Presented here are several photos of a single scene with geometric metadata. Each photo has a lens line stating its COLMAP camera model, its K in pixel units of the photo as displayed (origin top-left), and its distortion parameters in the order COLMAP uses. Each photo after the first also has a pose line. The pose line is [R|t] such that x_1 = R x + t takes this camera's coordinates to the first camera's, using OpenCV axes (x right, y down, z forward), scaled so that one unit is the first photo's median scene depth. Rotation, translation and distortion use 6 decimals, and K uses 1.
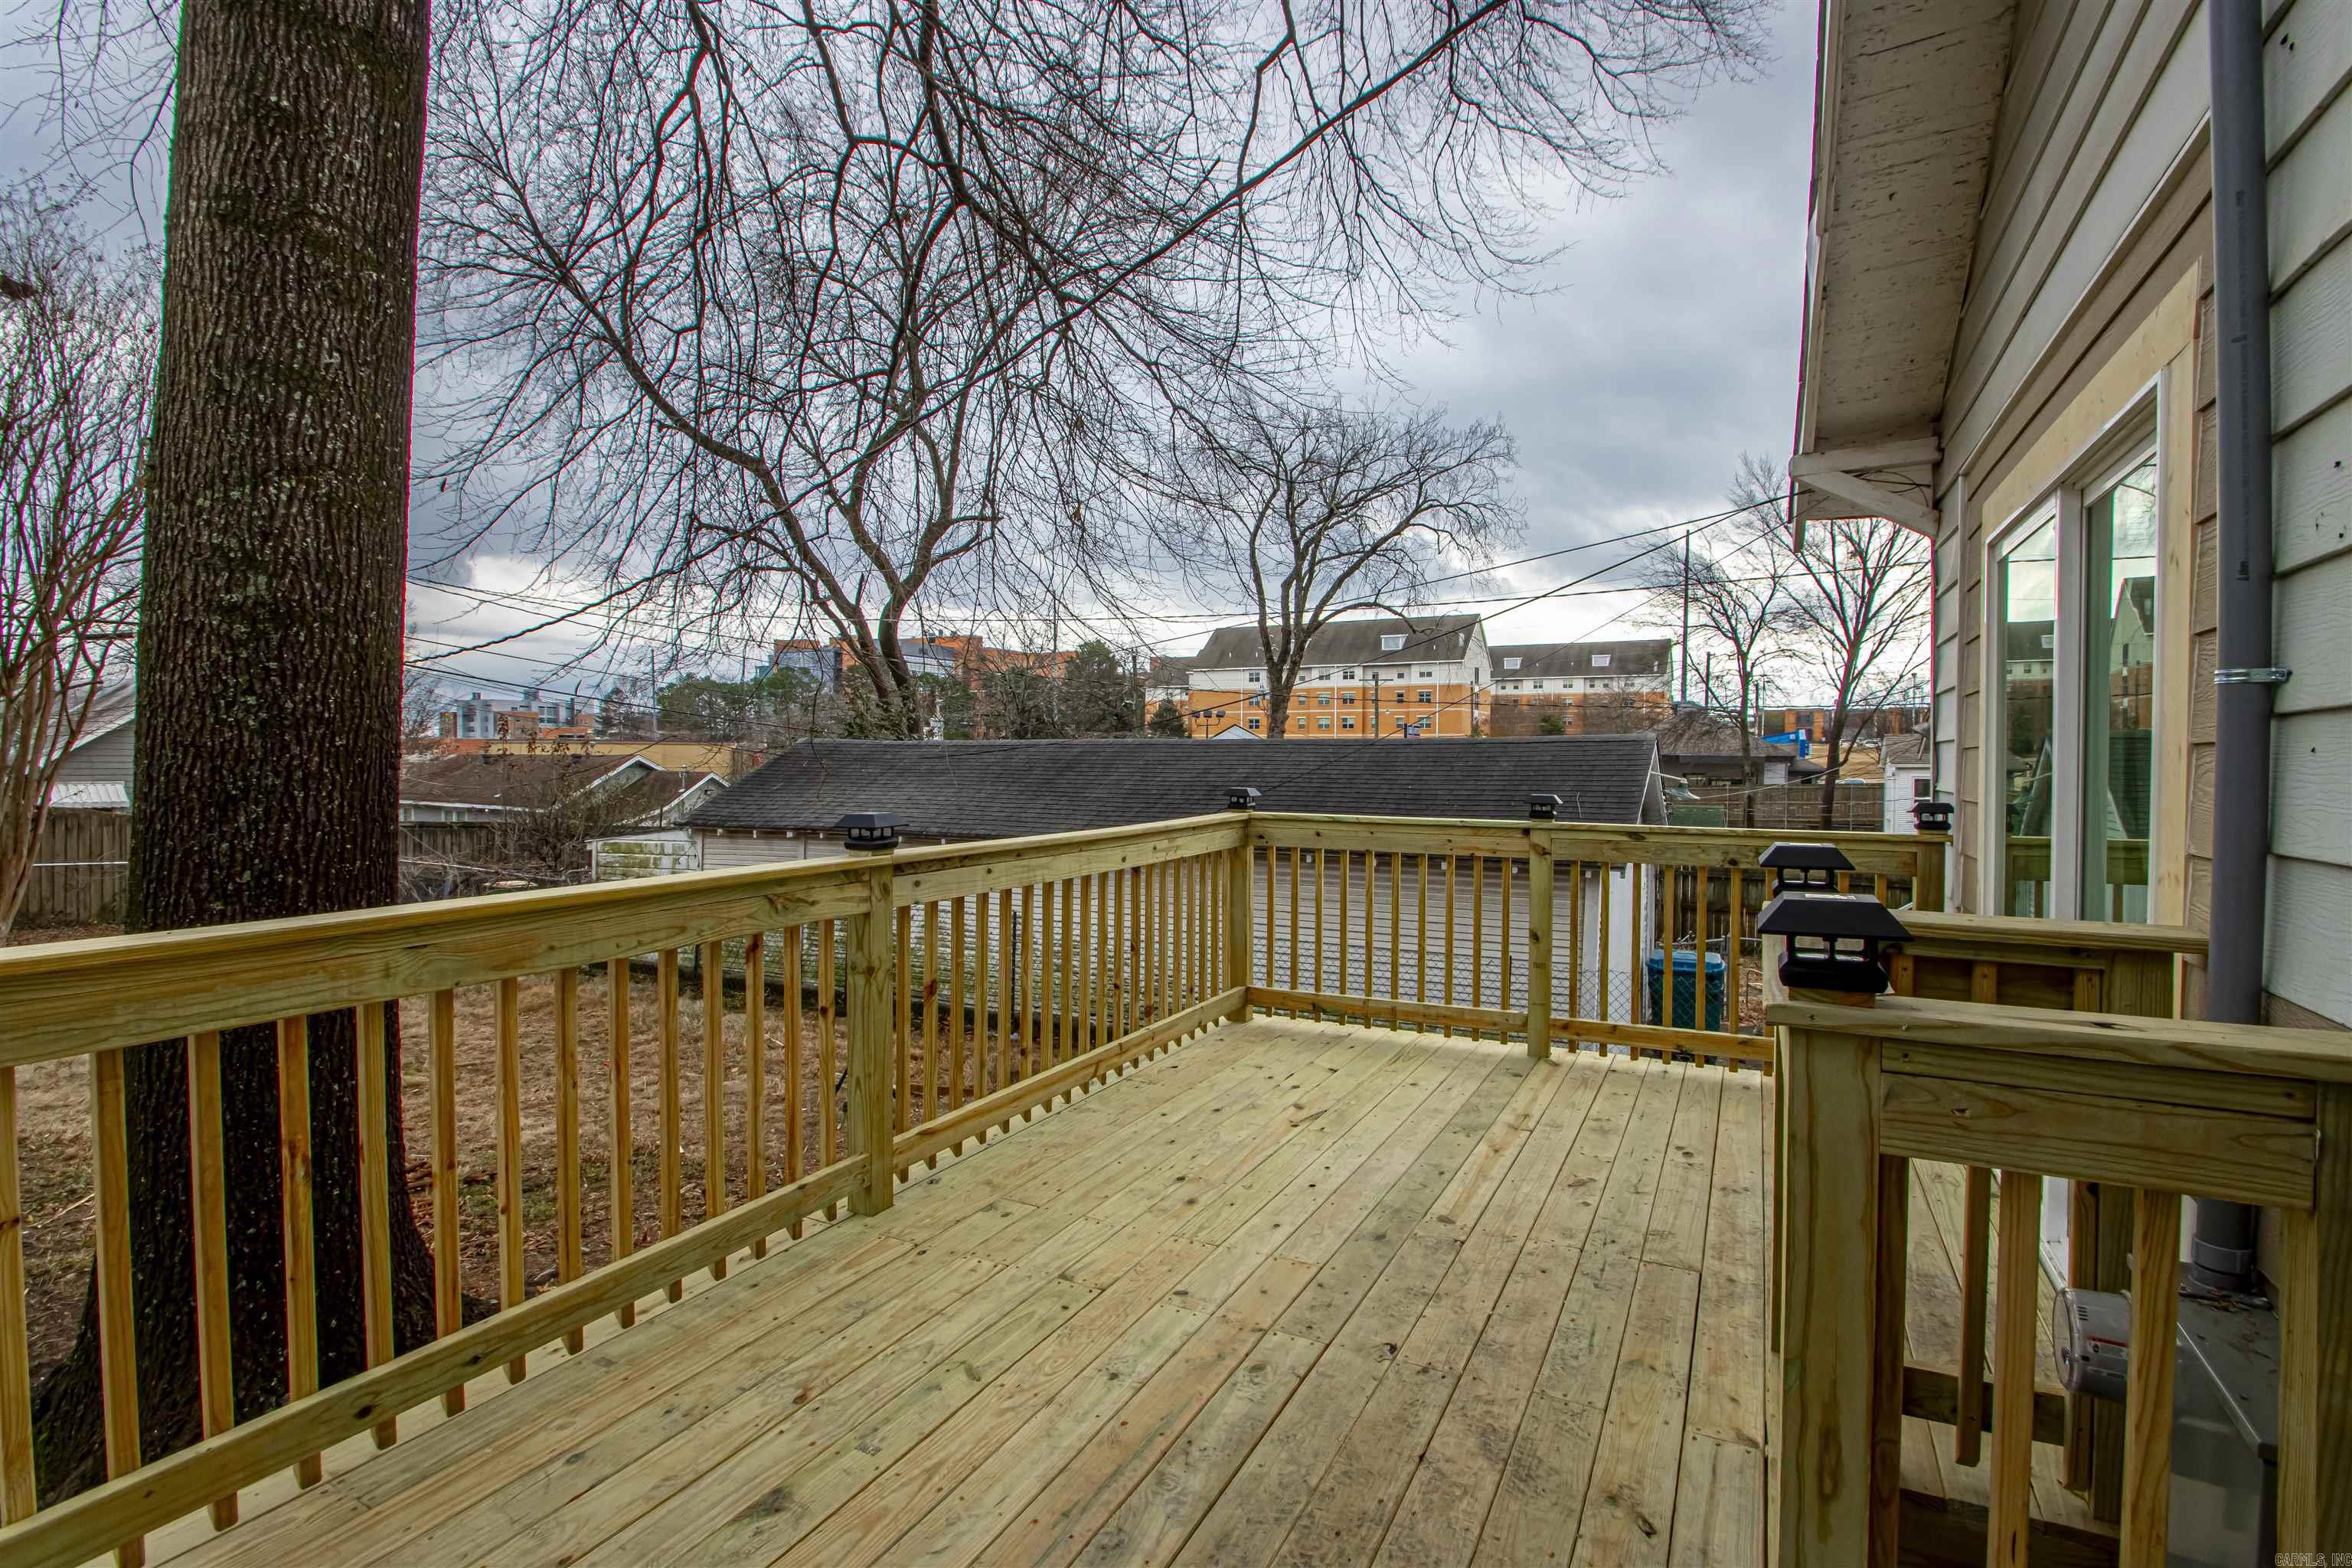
lens RADIAL K [[1088.4, 0, 1193.9], [0, 1088.4, 787.6], [0, 0, 1]] dist [0.016613, -0.016464]
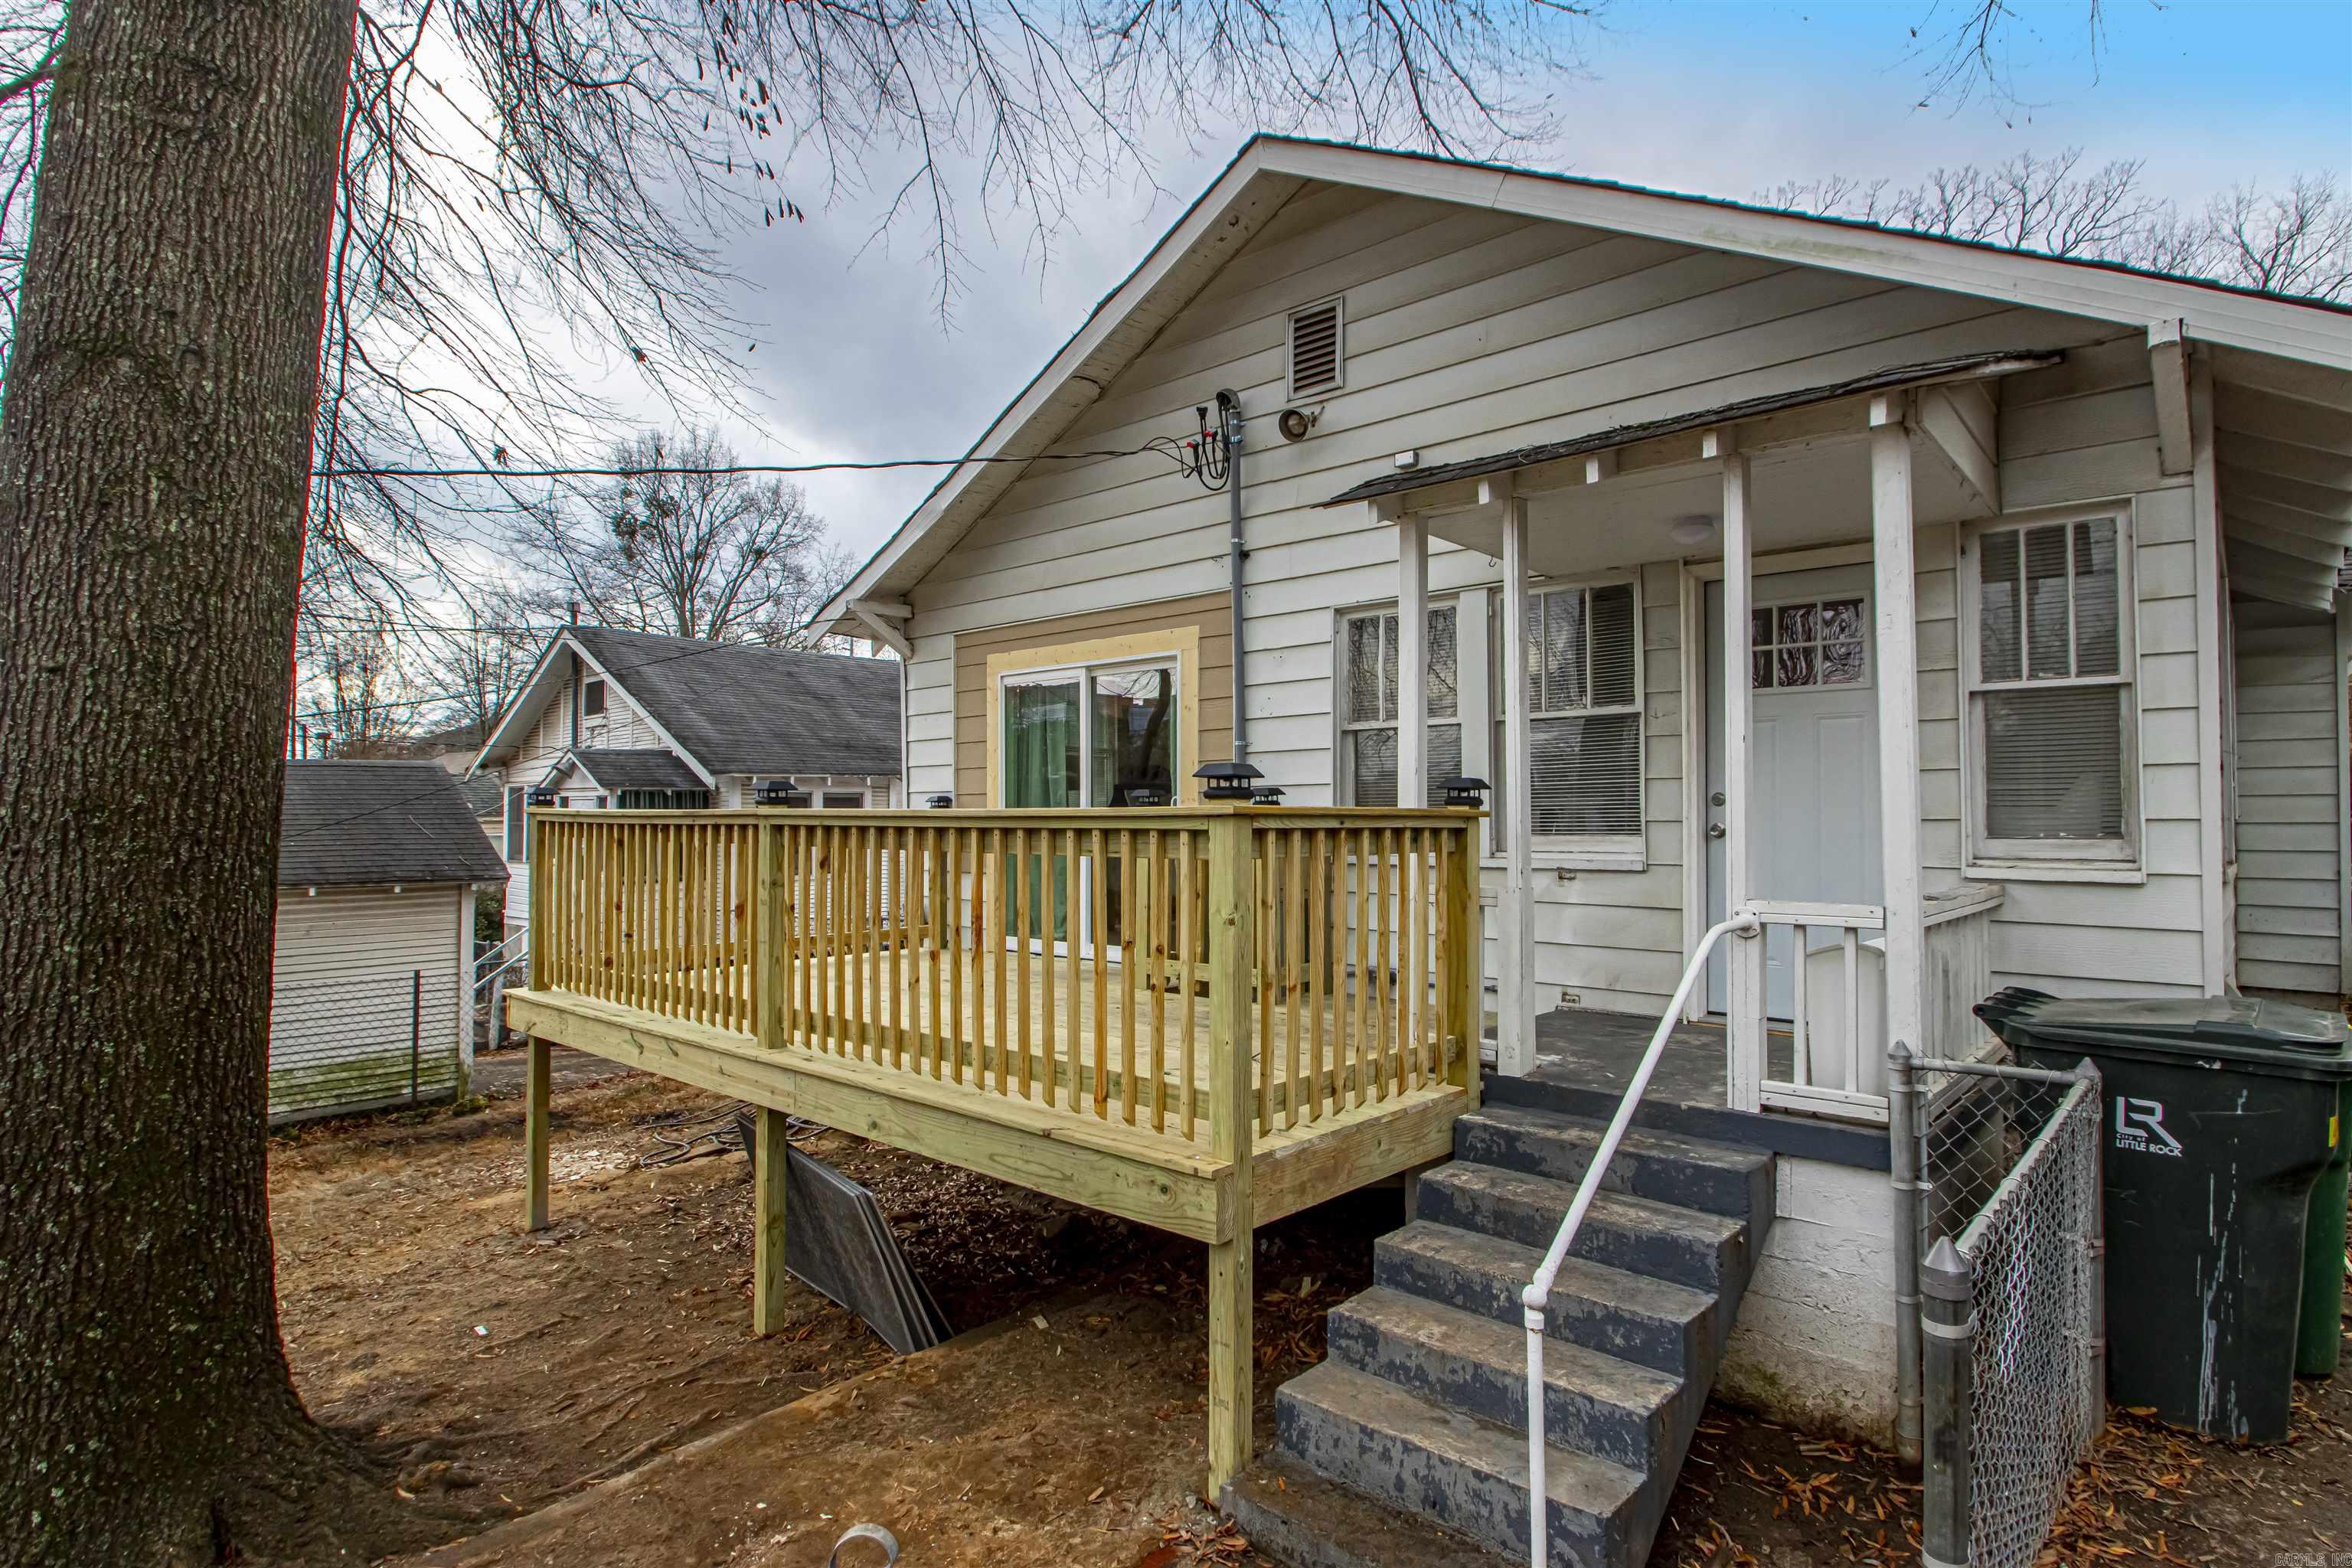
lens RADIAL K [[1190.5, 0, 1183.0], [0, 1190.5, 782.5], [0, 0, 1]] dist [-0.004552, -0.000536]
pose [[0.253466, 0.024856, 0.967025, -0.456615], [0.026330, 0.999122, -0.032583, 0.024999], [-0.966986, 0.033720, 0.252589, 0.010885]]
